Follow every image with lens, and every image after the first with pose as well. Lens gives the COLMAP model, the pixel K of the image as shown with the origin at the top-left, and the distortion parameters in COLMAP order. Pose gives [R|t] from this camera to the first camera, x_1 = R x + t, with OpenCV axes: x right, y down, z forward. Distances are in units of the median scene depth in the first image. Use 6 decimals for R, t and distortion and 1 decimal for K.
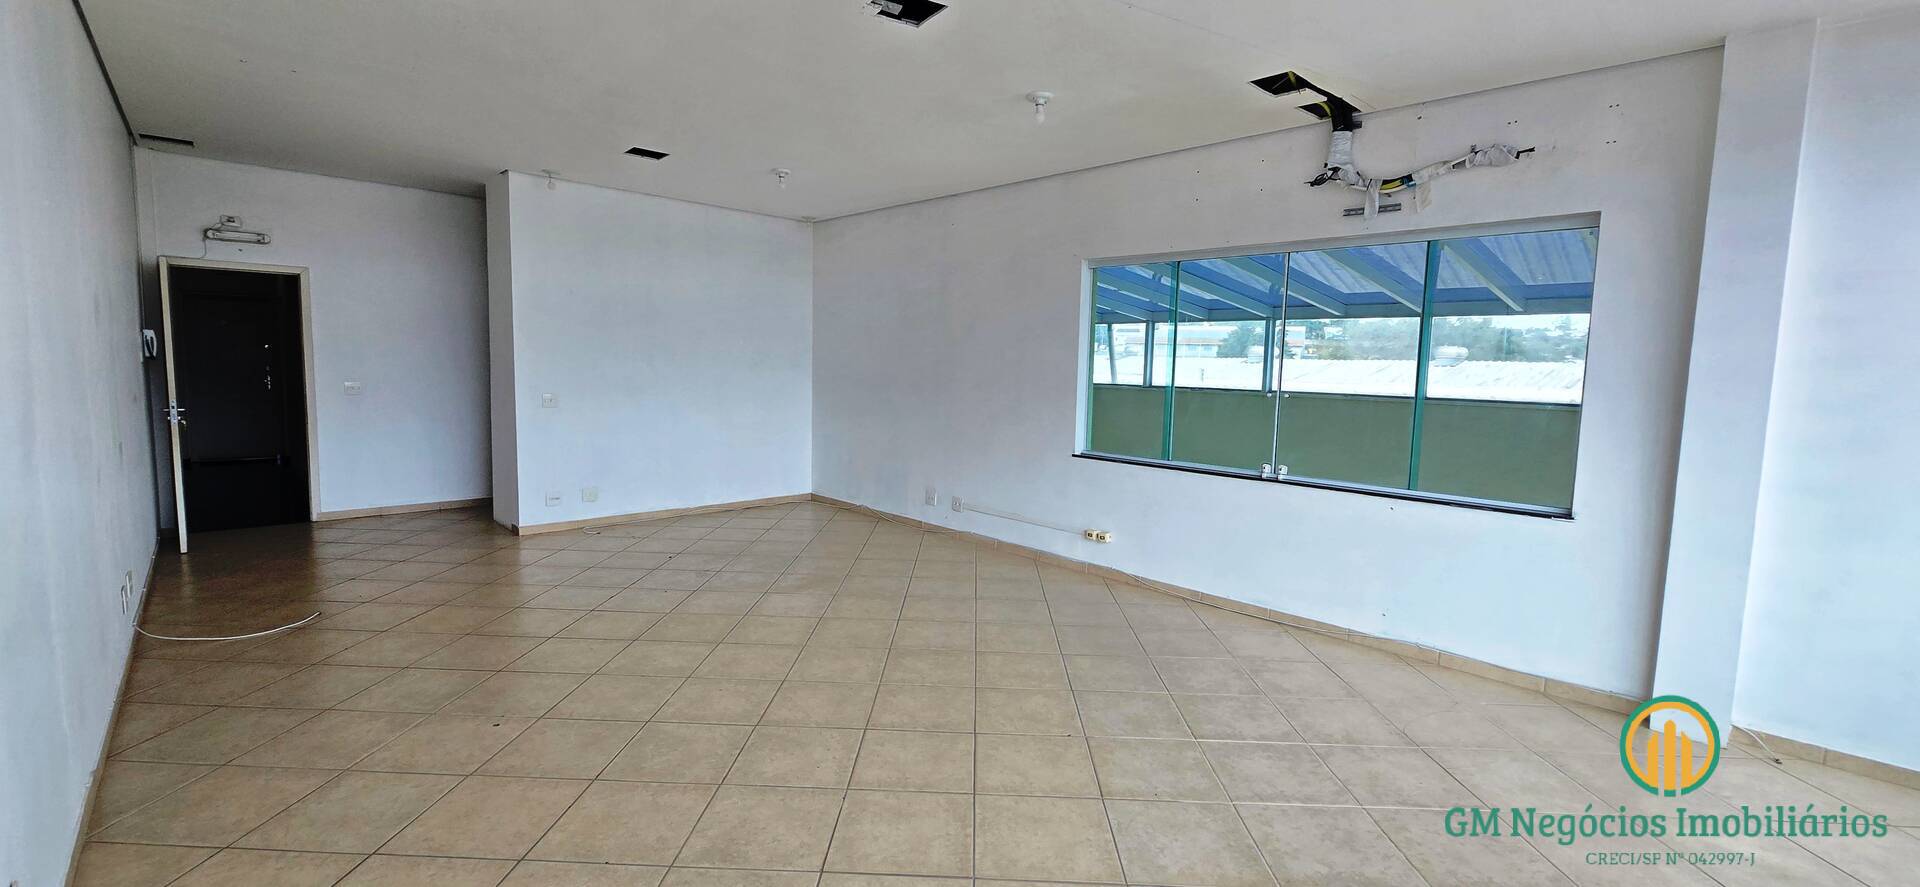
lens RADIAL K [[776.7, 0, 961.8], [0, 776.7, 436.4], [0, 0, 1]] dist [-0.002079, 0.000120]
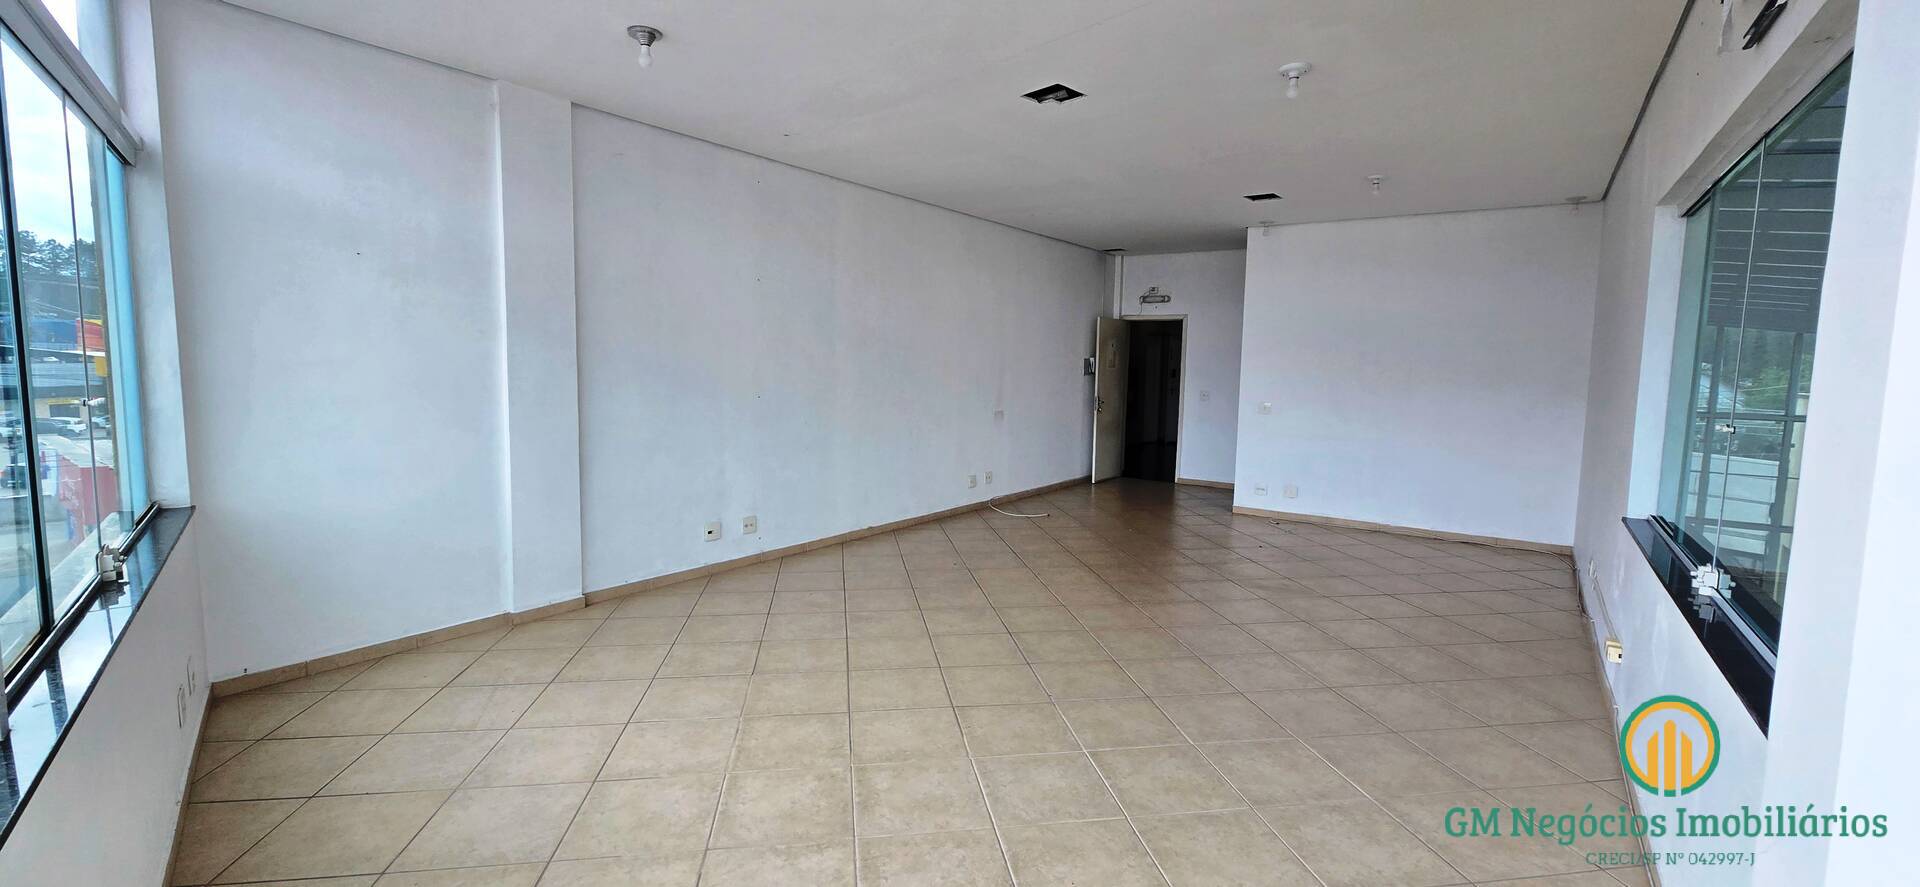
lens RADIAL K [[776.7, 0, 961.8], [0, 776.7, 436.4], [0, 0, 1]] dist [-0.002079, 0.000120]
pose [[0.183506, 0.071500, -0.980415, 0.719592], [-0.106223, 0.992954, 0.052533, -0.018412], [0.977263, 0.094503, 0.189808, 0.382807]]
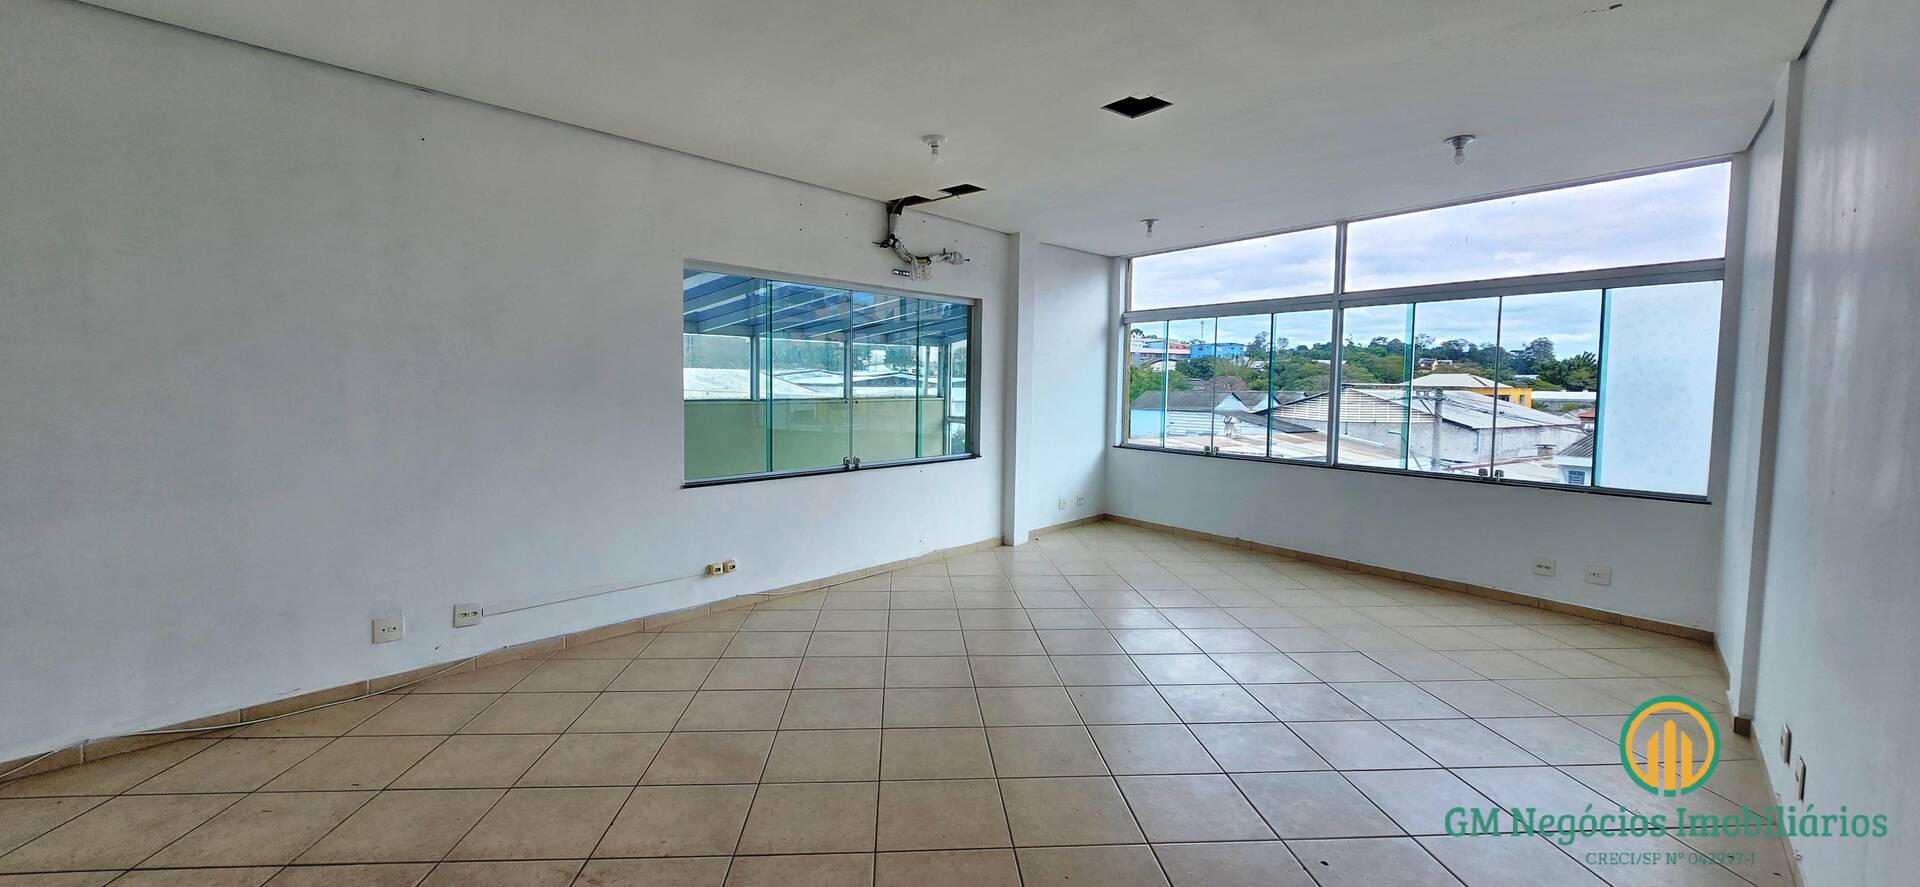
lens RADIAL K [[776.7, 0, 961.8], [0, 776.7, 436.4], [0, 0, 1]] dist [-0.002079, 0.000120]
pose [[-0.088209, -0.096435, 0.991423, -0.761014], [0.074899, 0.991843, 0.103140, -0.099654], [-0.993282, 0.083355, -0.080267, 0.810824]]
